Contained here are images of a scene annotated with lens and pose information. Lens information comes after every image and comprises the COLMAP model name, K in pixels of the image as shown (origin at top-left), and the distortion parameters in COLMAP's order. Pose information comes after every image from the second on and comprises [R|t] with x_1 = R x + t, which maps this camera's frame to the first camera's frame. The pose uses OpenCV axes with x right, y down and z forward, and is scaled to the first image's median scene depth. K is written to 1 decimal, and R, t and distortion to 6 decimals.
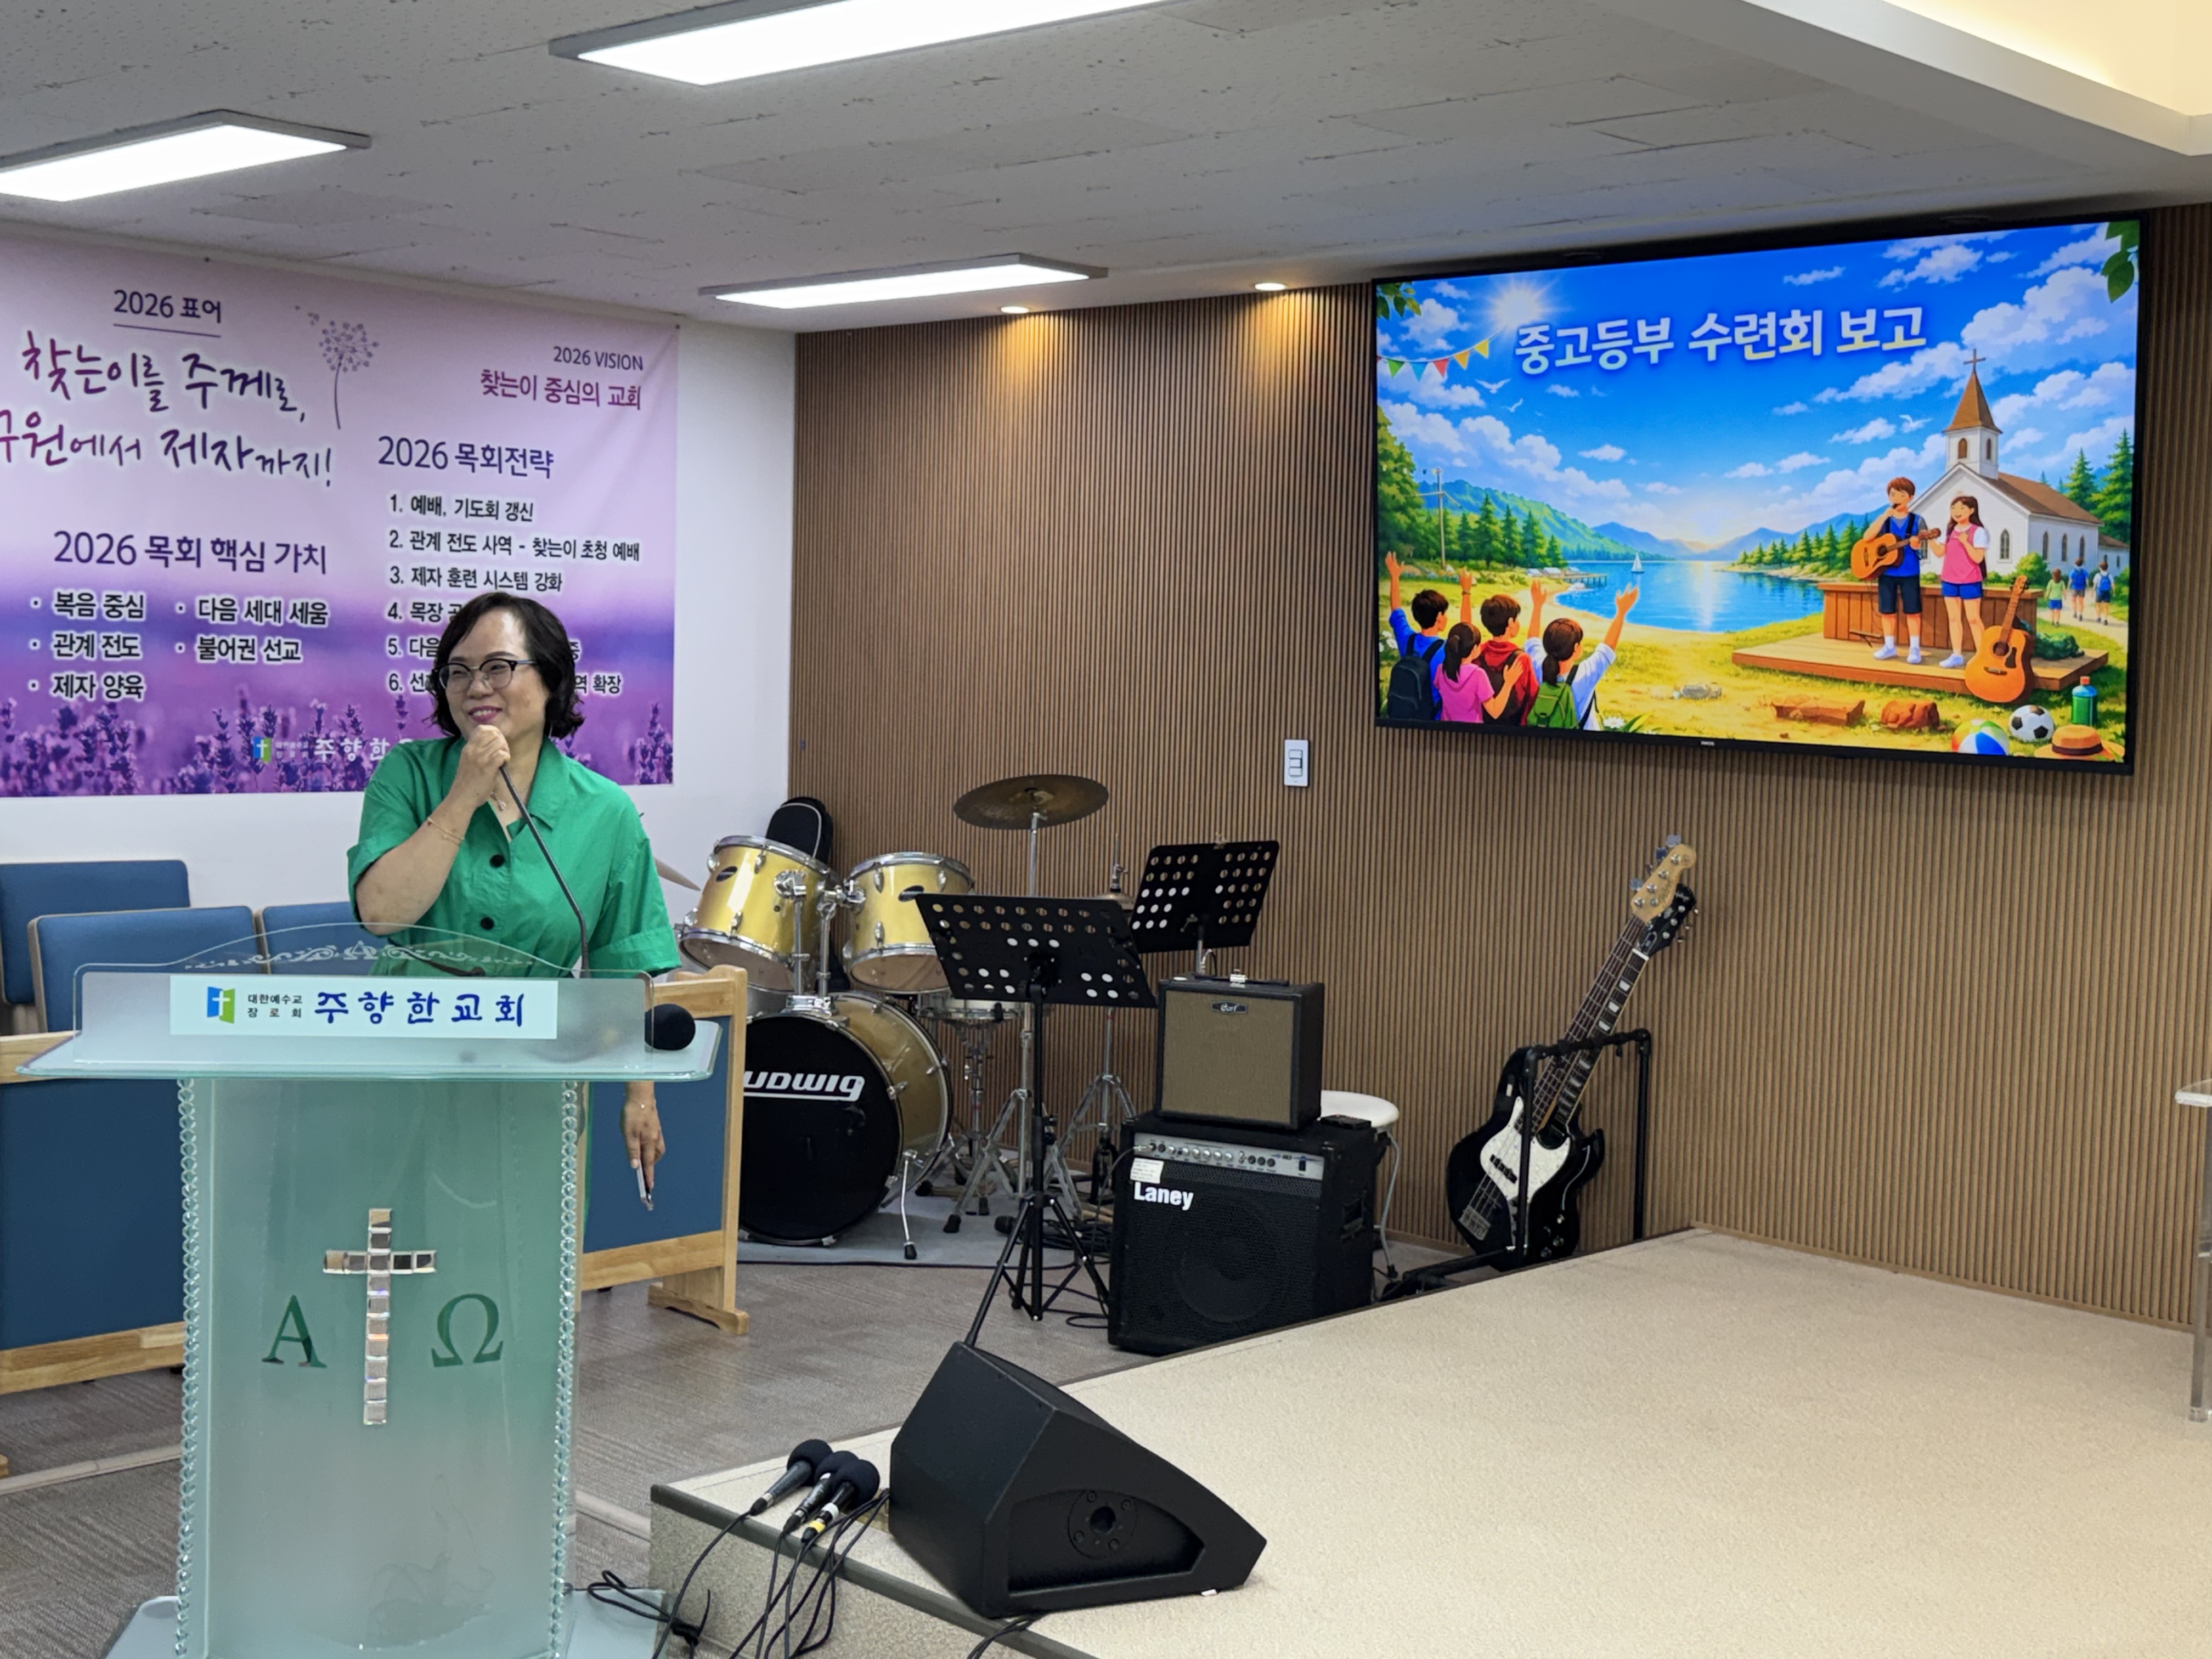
lens RADIAL K [[2695.4, 0, 1111.9], [0, 2695.4, 832.0], [0, 0, 1]] dist [0.189921, -0.409903]
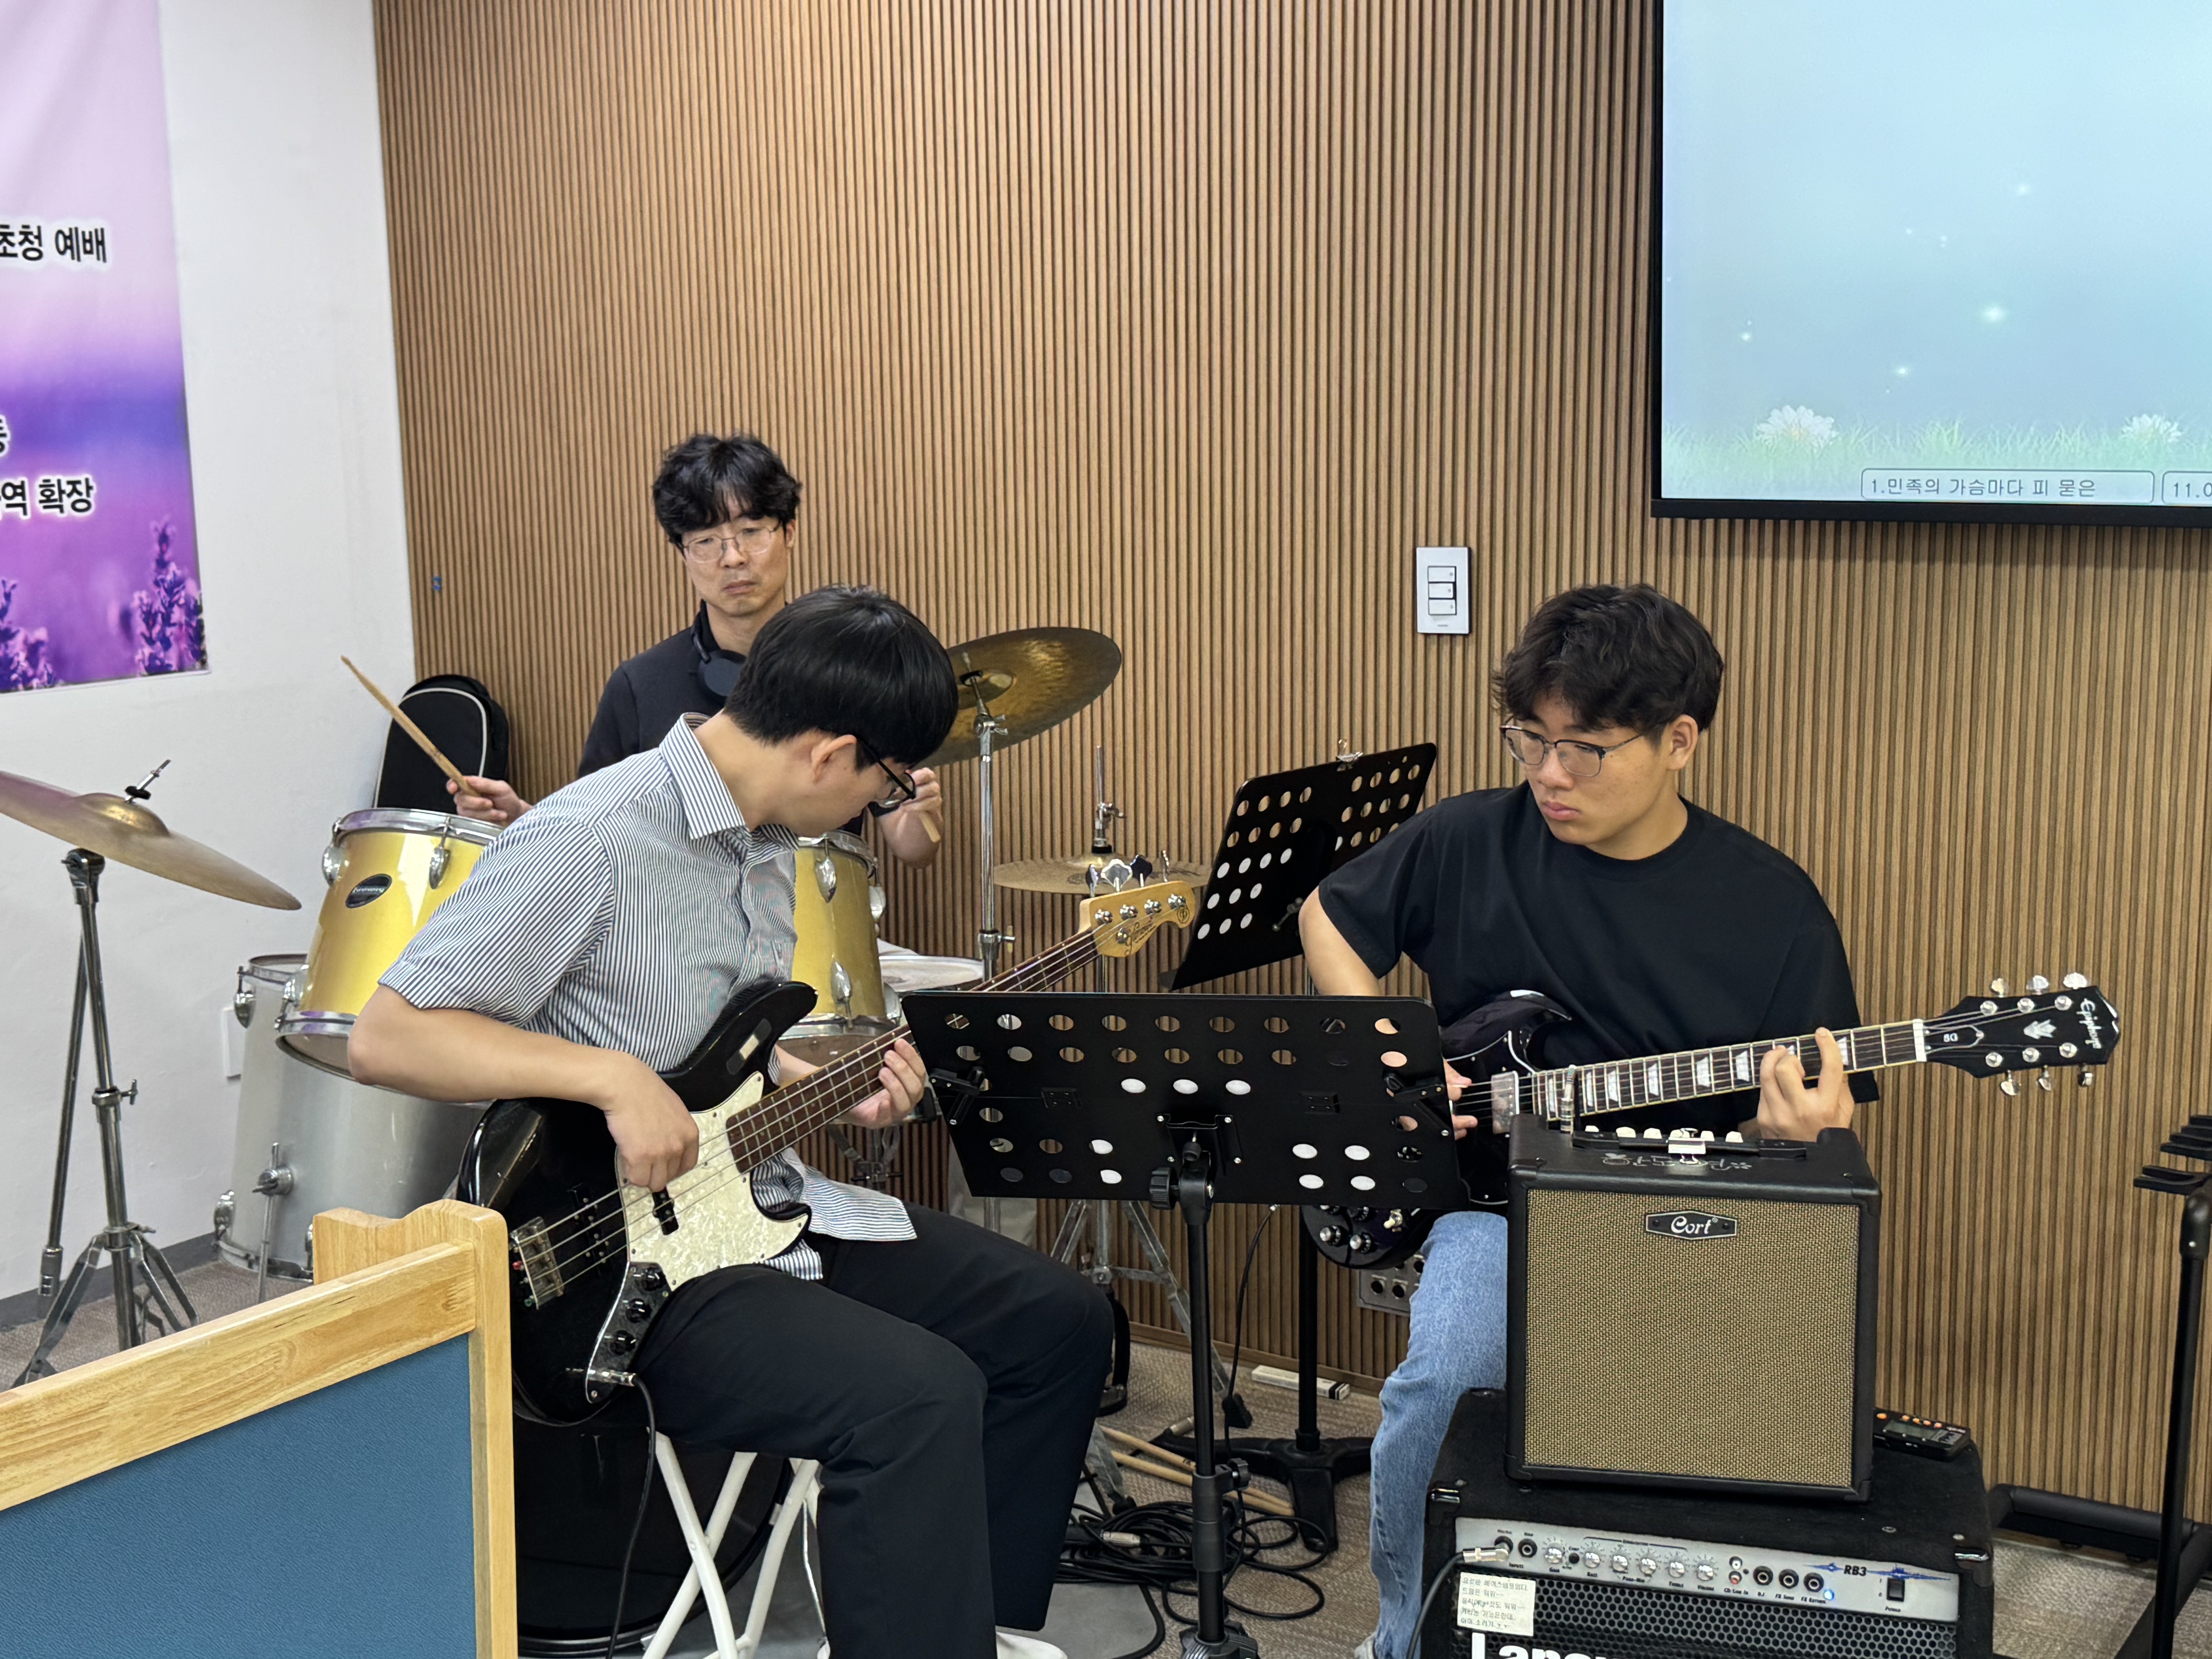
lens RADIAL K [[2734.1, 0, 1106.0], [0, 2734.1, 829.5], [0, 0, 1]] dist [0.220498, -0.543921]
pose [[0.983946, -0.070294, 0.164041, -0.098342], [0.055391, 0.994056, 0.093725, -0.036391], [-0.169655, -0.083134, 0.981991, 0.519747]]
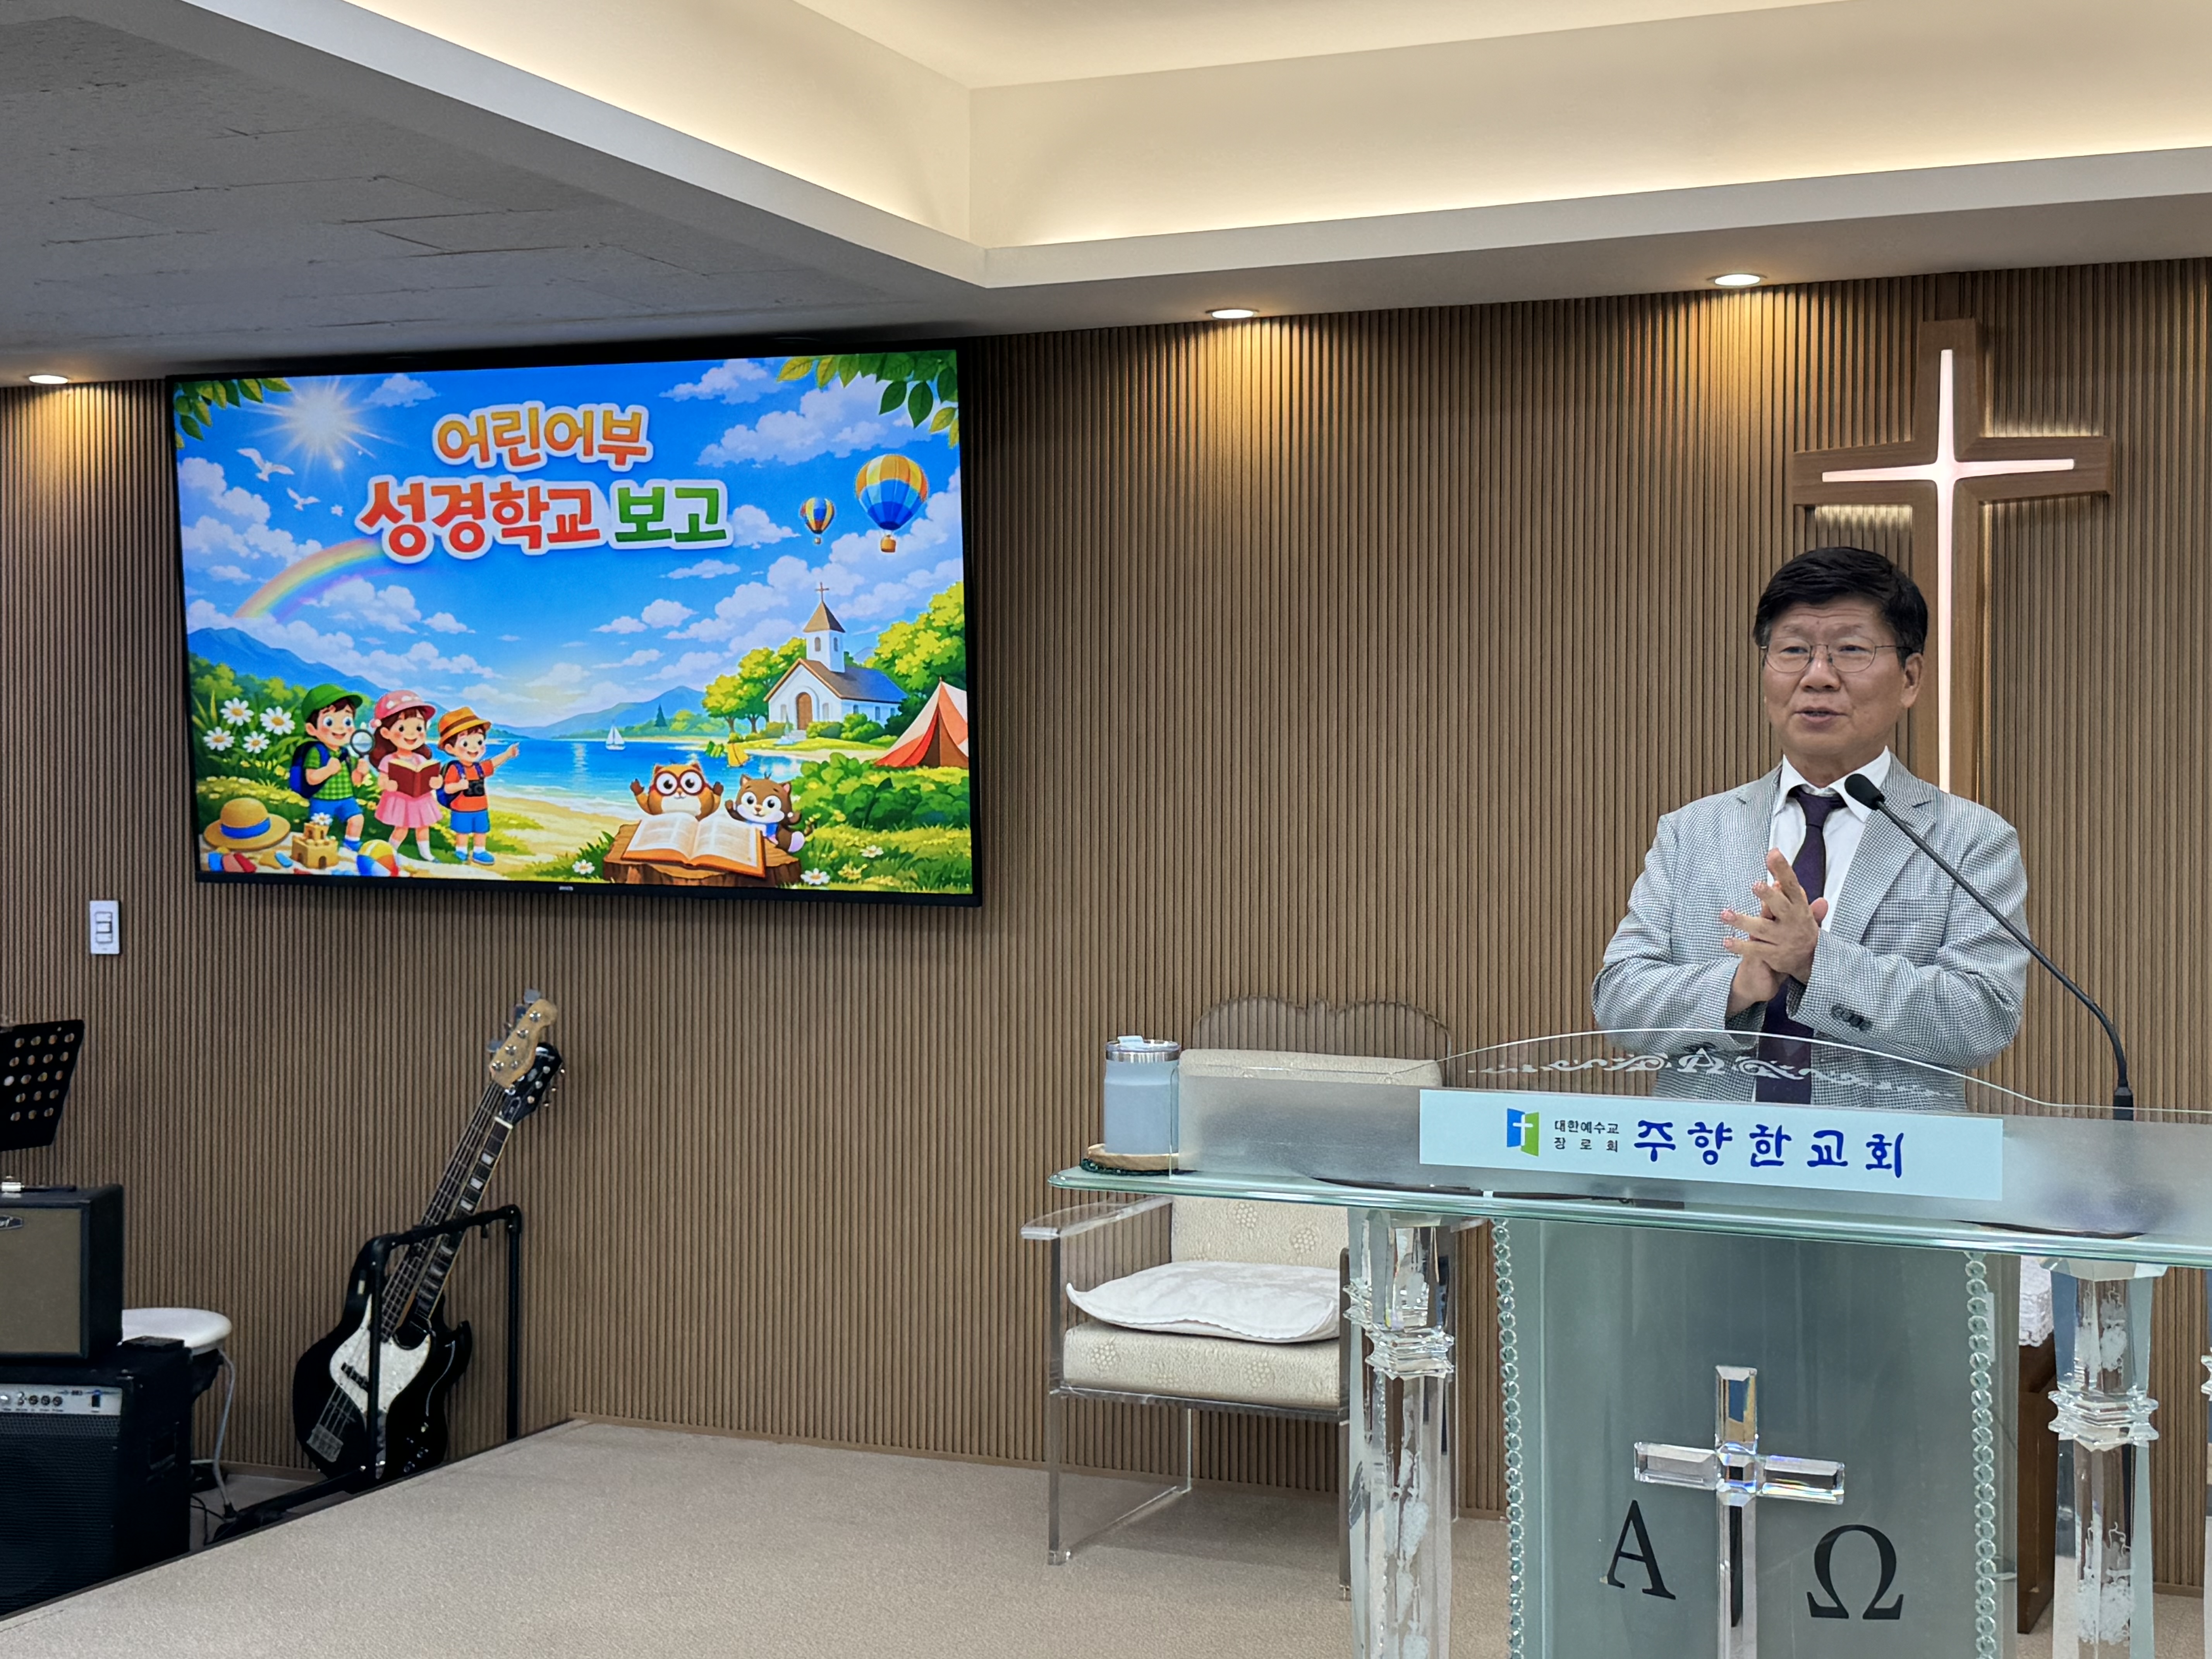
lens RADIAL K [[2987.1, 0, 1106.0], [0, 2987.1, 829.5], [0, 0, 1]] dist [0.221628, -0.498473]
pose [[0.936895, -0.031151, 0.348222, 0.033823], [0.048438, 0.997982, -0.041048, -0.001592], [-0.346240, 0.055325, 0.936513, -0.020613]]
